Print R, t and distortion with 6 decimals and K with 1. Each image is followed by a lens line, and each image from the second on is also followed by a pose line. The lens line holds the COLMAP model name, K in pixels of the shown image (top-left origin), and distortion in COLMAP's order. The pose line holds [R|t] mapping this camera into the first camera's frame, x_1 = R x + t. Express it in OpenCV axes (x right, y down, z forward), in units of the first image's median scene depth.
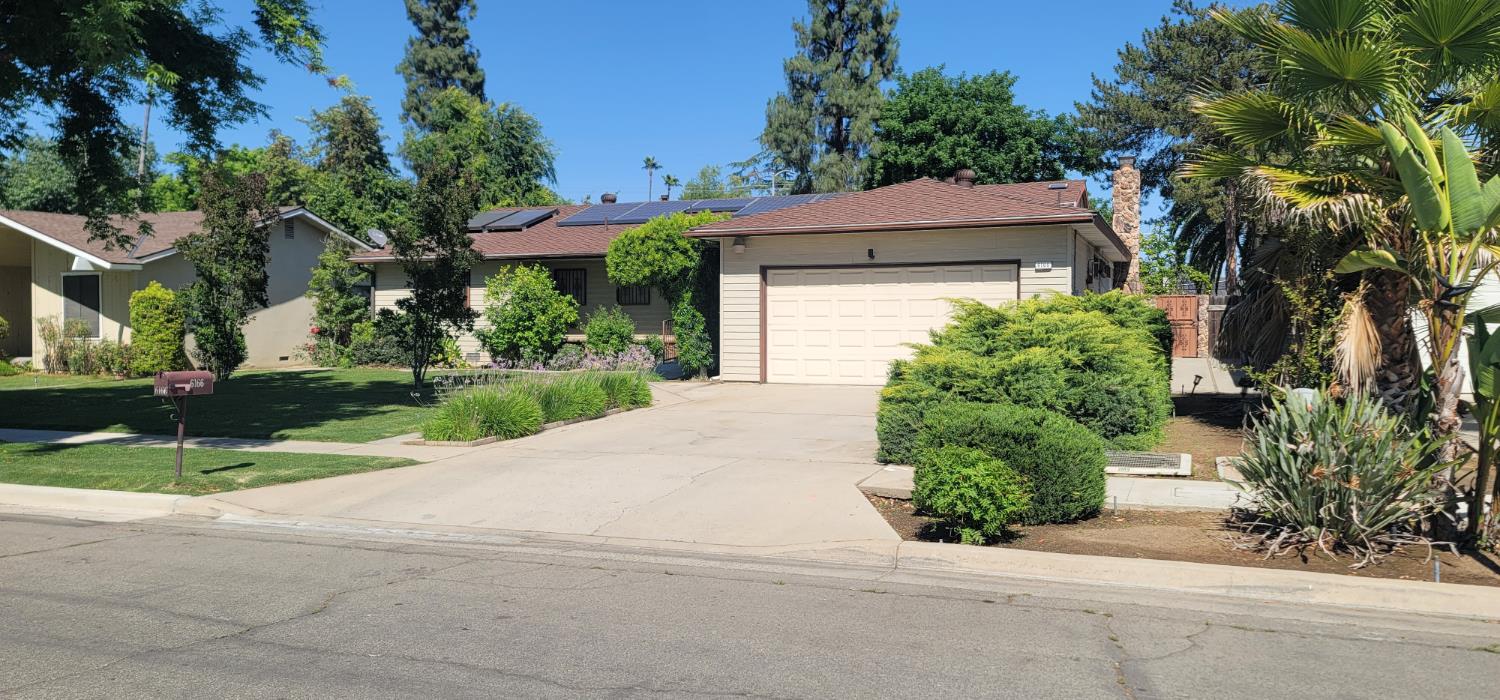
lens RADIAL K [[1106.9, 0, 748.2], [0, 1106.9, 349.9], [0, 0, 1]] dist [0.070551, 0.000563]
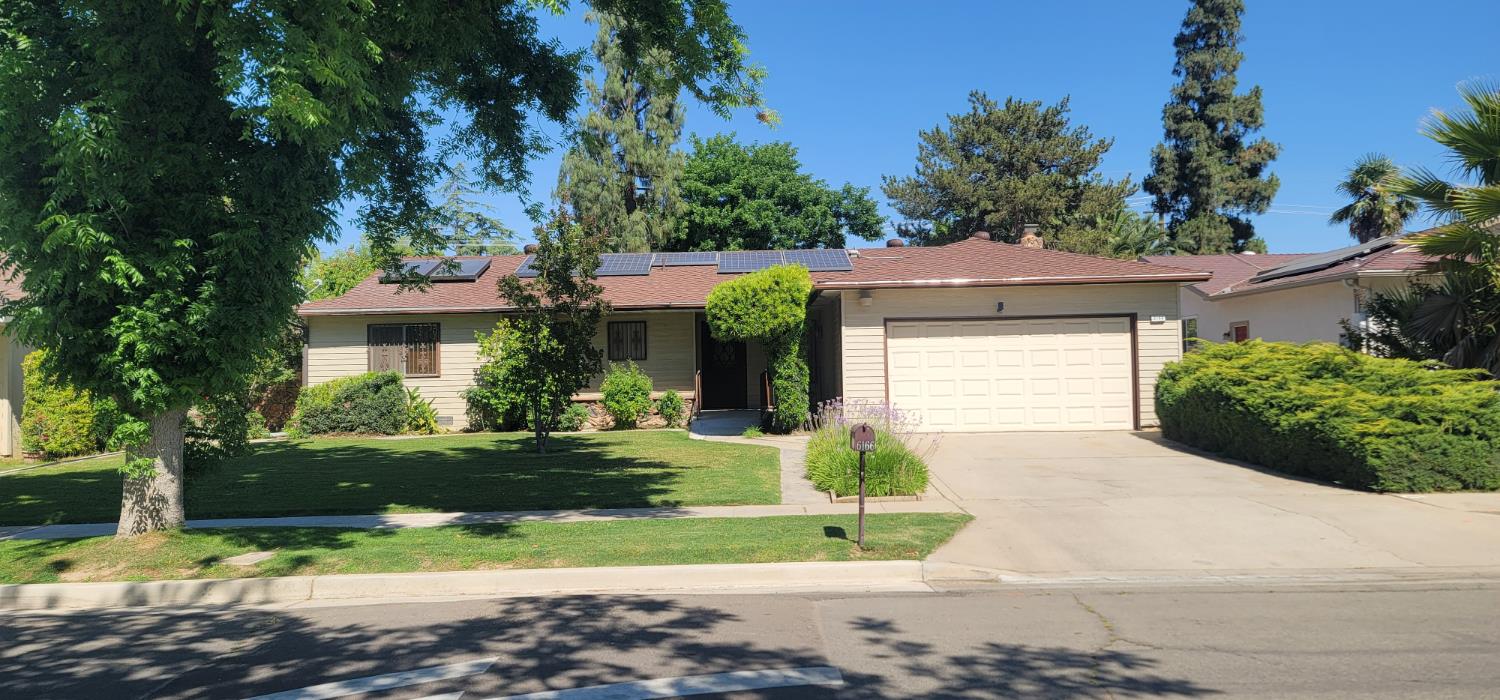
lens RADIAL K [[1106.9, 0, 748.3], [0, 1106.9, 349.9], [0, 0, 1]] dist [0.070551, 0.000563]
pose [[0.928459, -0.005659, 0.371392, -0.253986], [0.026212, 0.998389, -0.050317, 0.000478], [-0.370509, 0.056452, 0.927112, 0.055277]]
